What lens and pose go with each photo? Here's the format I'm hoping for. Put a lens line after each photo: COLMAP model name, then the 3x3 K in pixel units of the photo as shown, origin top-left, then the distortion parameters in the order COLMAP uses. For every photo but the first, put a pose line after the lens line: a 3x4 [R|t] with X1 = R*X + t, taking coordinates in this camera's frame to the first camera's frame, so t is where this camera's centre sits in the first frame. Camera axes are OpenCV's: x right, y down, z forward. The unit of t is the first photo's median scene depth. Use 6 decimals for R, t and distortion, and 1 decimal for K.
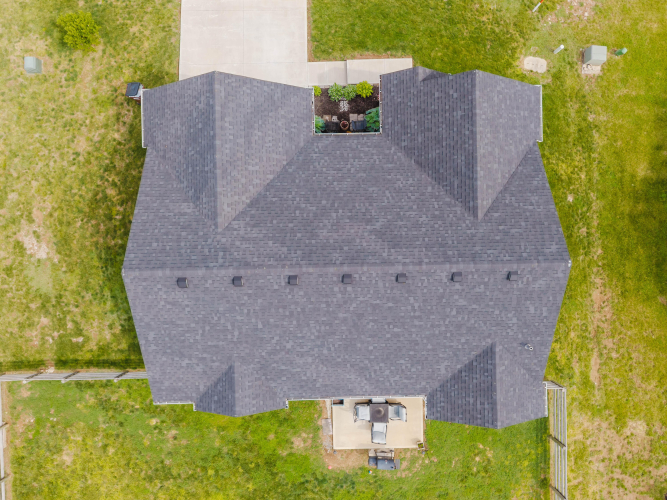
lens RADIAL K [[447.8, 0, 335.2], [0, 447.8, 251.1], [0, 0, 1]] dist [0.032725, -0.032526]
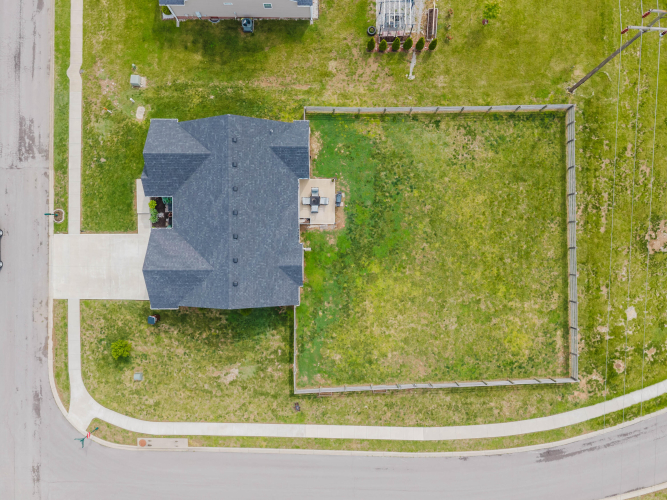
lens RADIAL K [[447.8, 0, 335.2], [0, 447.8, 251.1], [0, 0, 1]] dist [0.032725, -0.032526]
pose [[0.018032, -0.999672, -0.018198, -0.085981], [0.999635, 0.017660, 0.020425, 0.386814], [-0.020097, -0.018559, 0.999626, -0.946852]]
